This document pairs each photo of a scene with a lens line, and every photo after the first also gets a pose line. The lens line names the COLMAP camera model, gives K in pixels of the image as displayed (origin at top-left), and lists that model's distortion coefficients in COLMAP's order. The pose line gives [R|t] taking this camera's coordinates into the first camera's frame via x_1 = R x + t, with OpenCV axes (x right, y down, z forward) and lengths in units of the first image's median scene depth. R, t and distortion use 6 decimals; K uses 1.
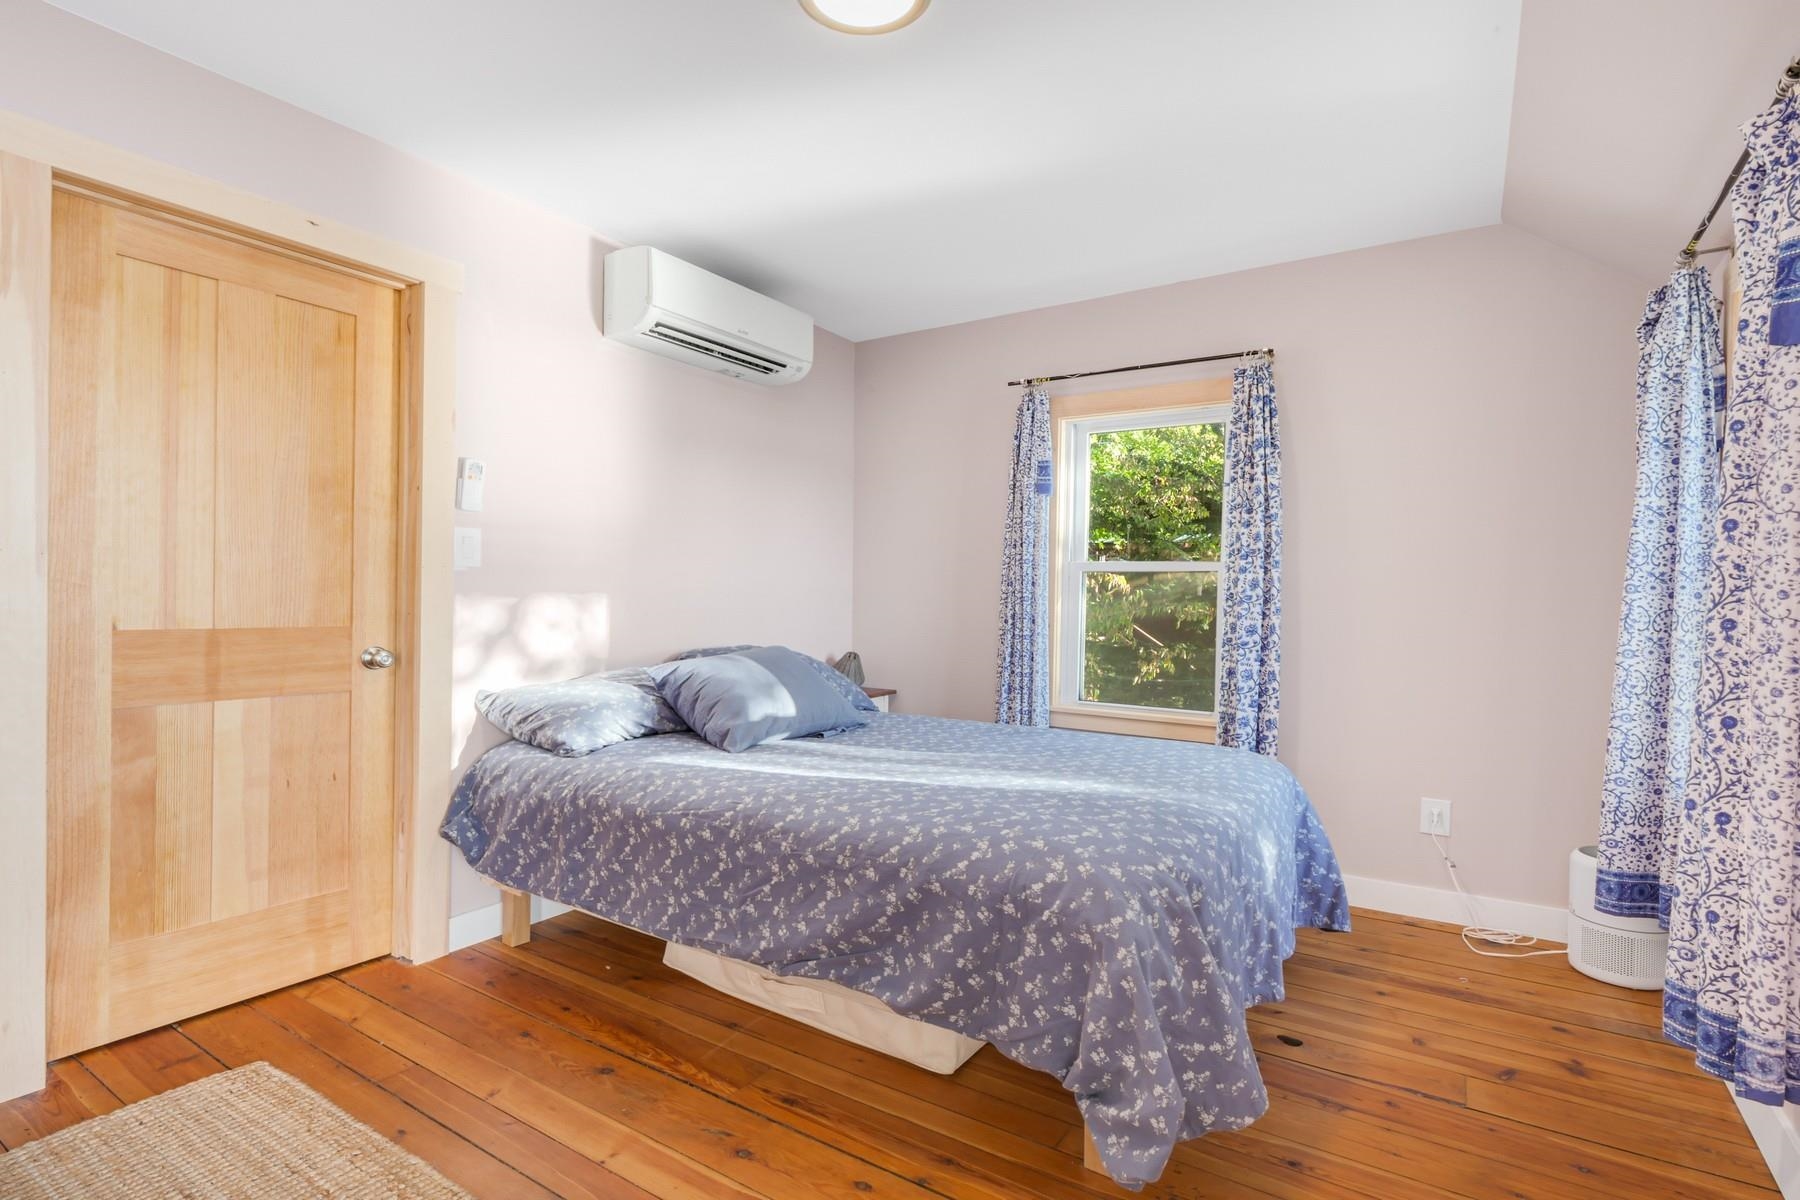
lens RADIAL K [[872.6, 0, 883.5], [0, 872.6, 602.7], [0, 0, 1]] dist [-0.007803, -0.001642]
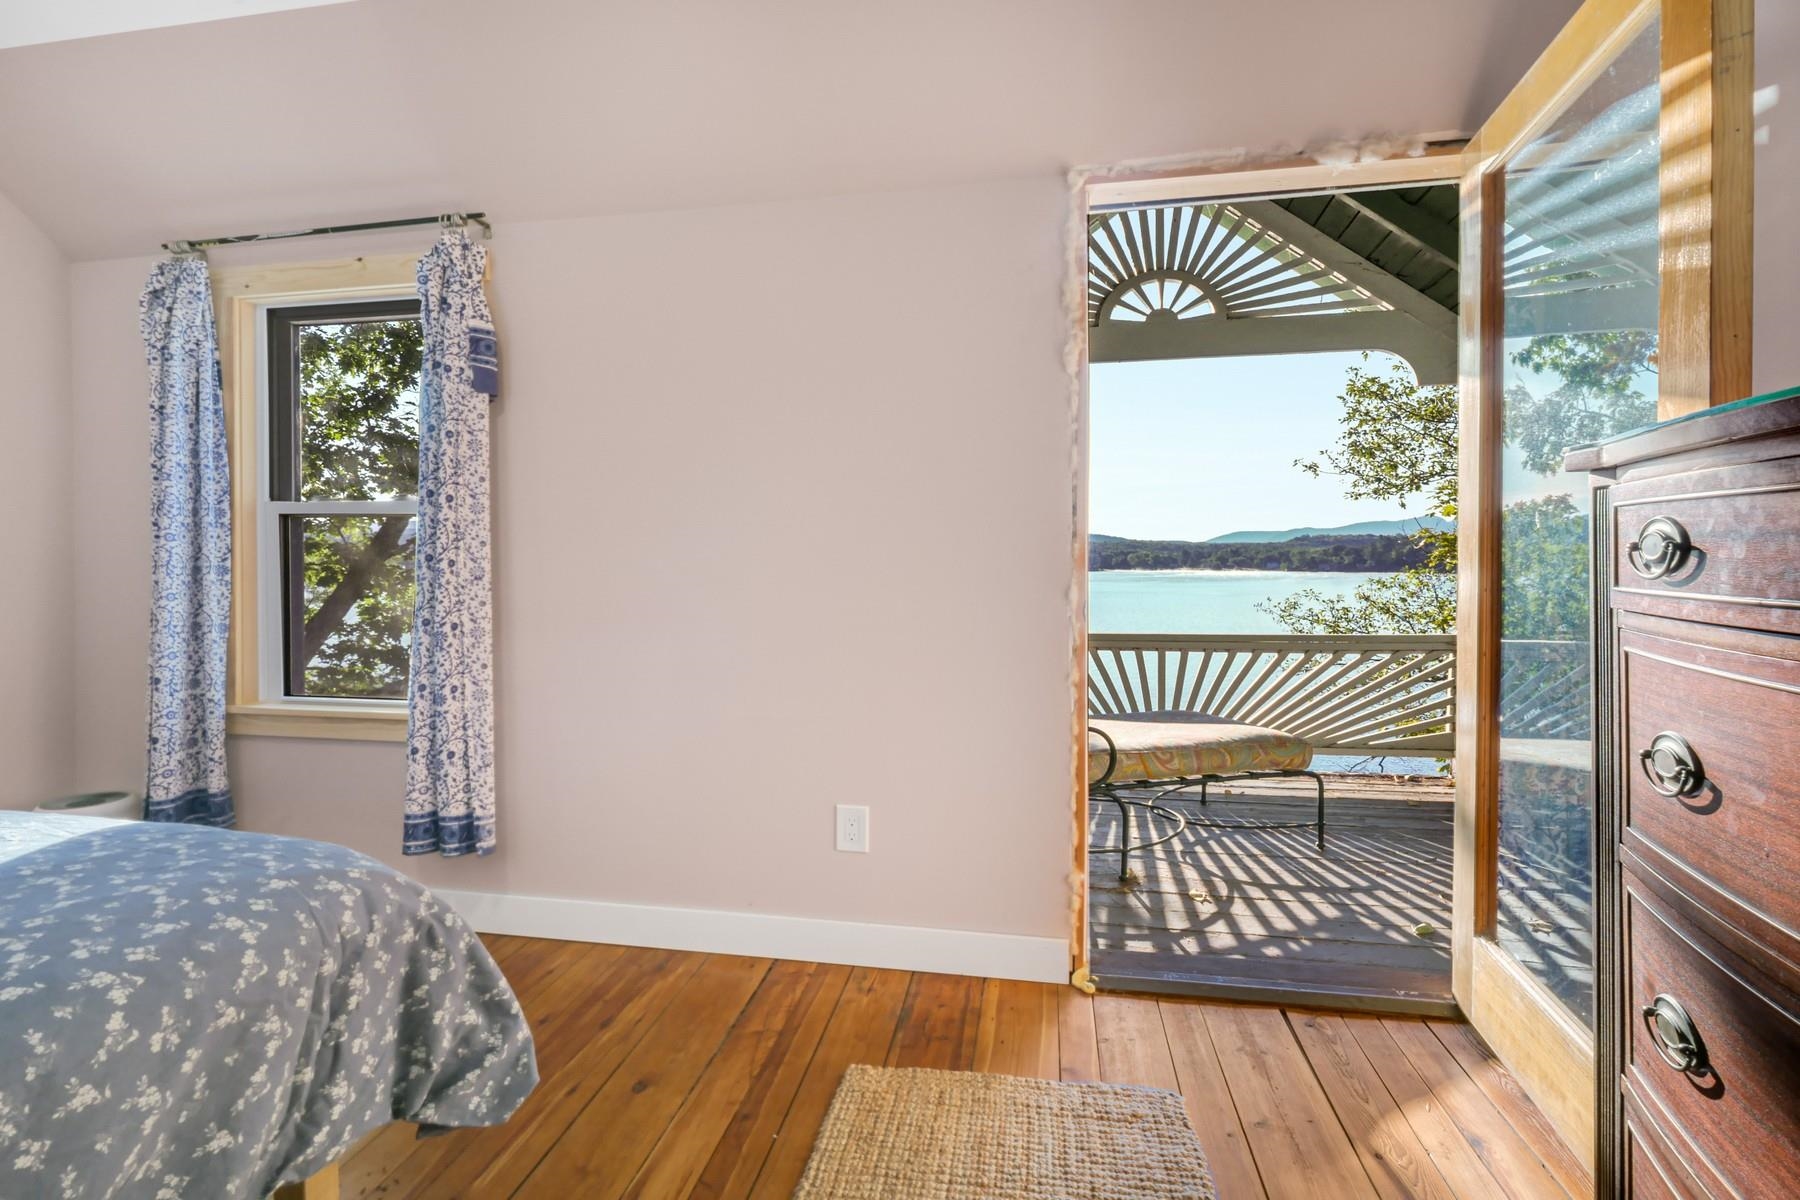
lens RADIAL K [[872.6, 0, 879.2], [0, 872.6, 576.5], [0, 0, 1]] dist [-0.007803, -0.001642]
pose [[-0.395205, -0.030368, 0.918091, -0.559339], [0.003437, 0.999398, 0.034537, -0.001302], [-0.918586, 0.016804, -0.394863, 0.687124]]
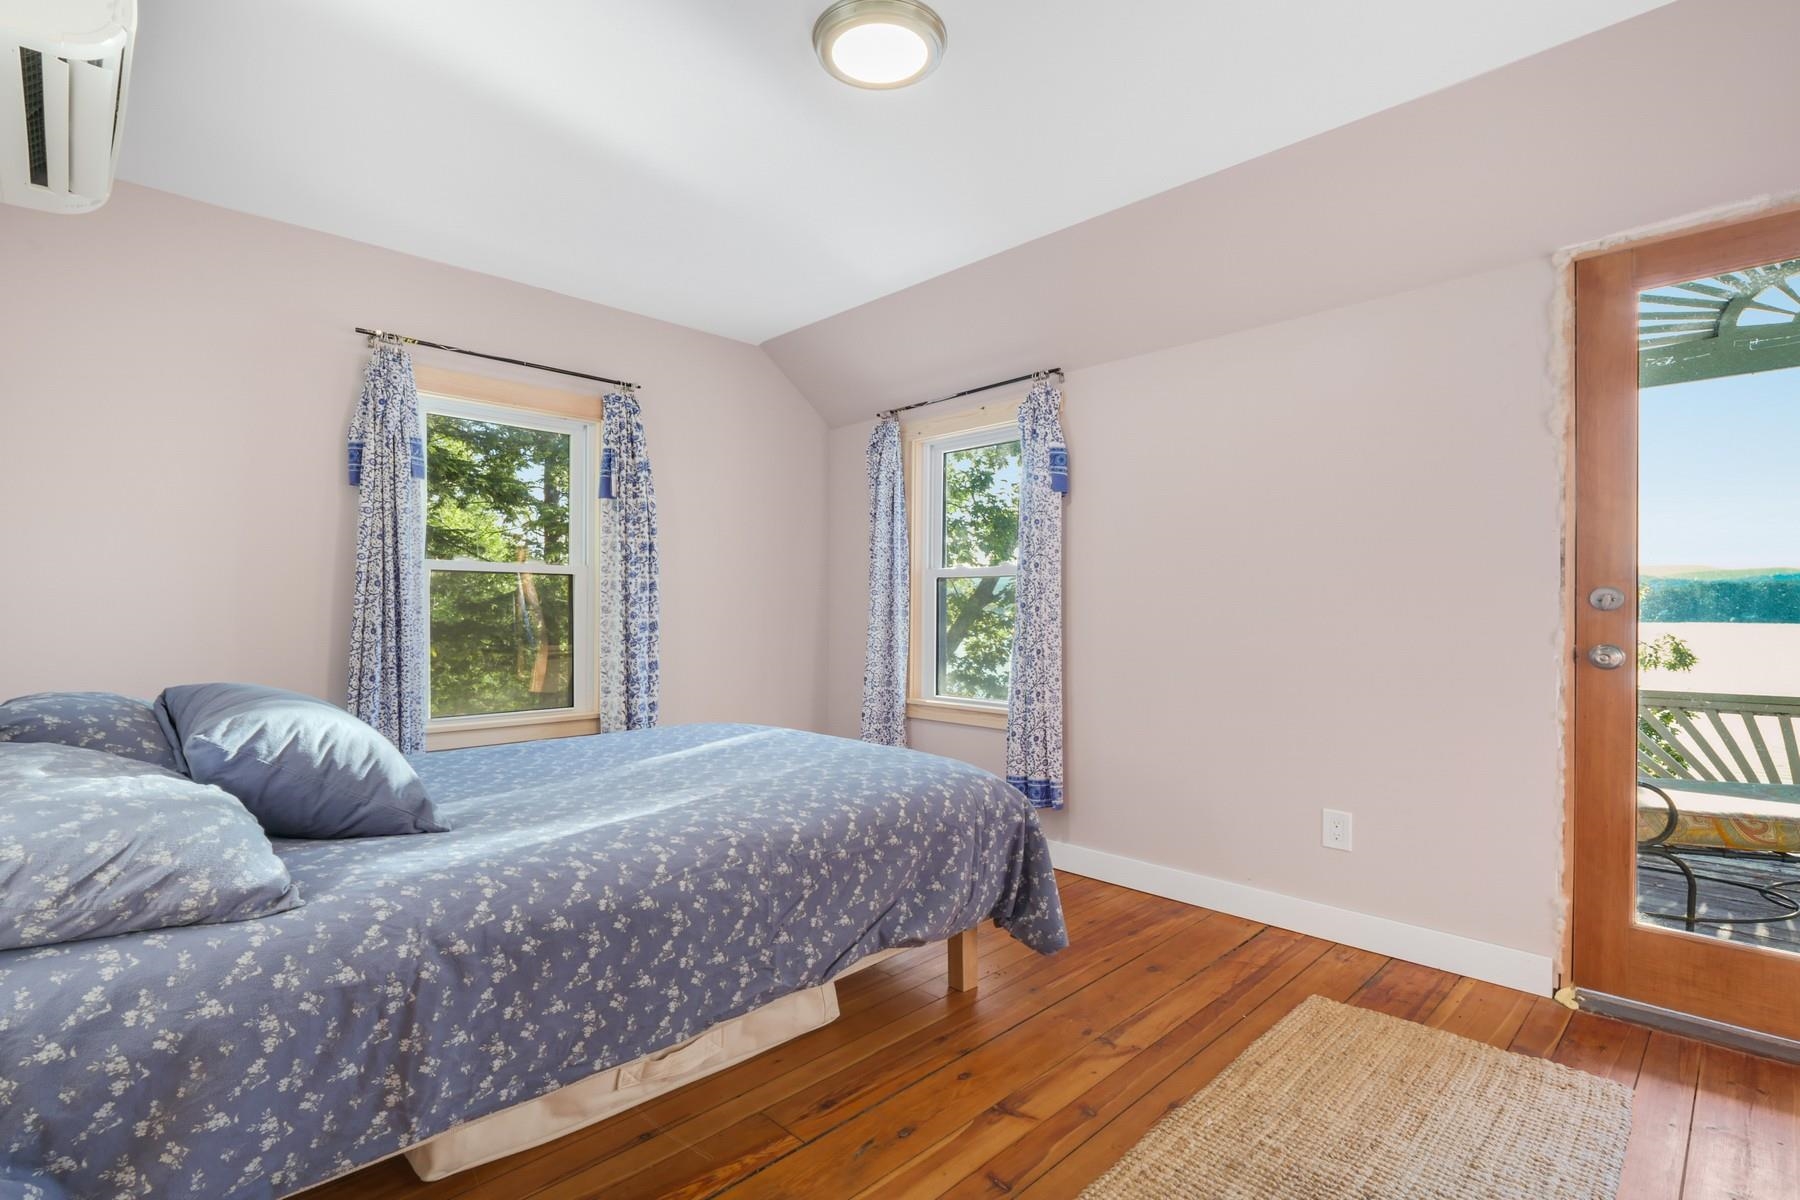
lens RADIAL K [[872.6, 0, 905.1], [0, 872.6, 609.2], [0, 0, 1]] dist [-0.007803, -0.001642]
pose [[0.191400, -0.015474, 0.981390, -1.003136], [0.010441, 0.999851, 0.013729, -0.007022], [-0.981457, 0.007619, 0.191533, 0.678387]]
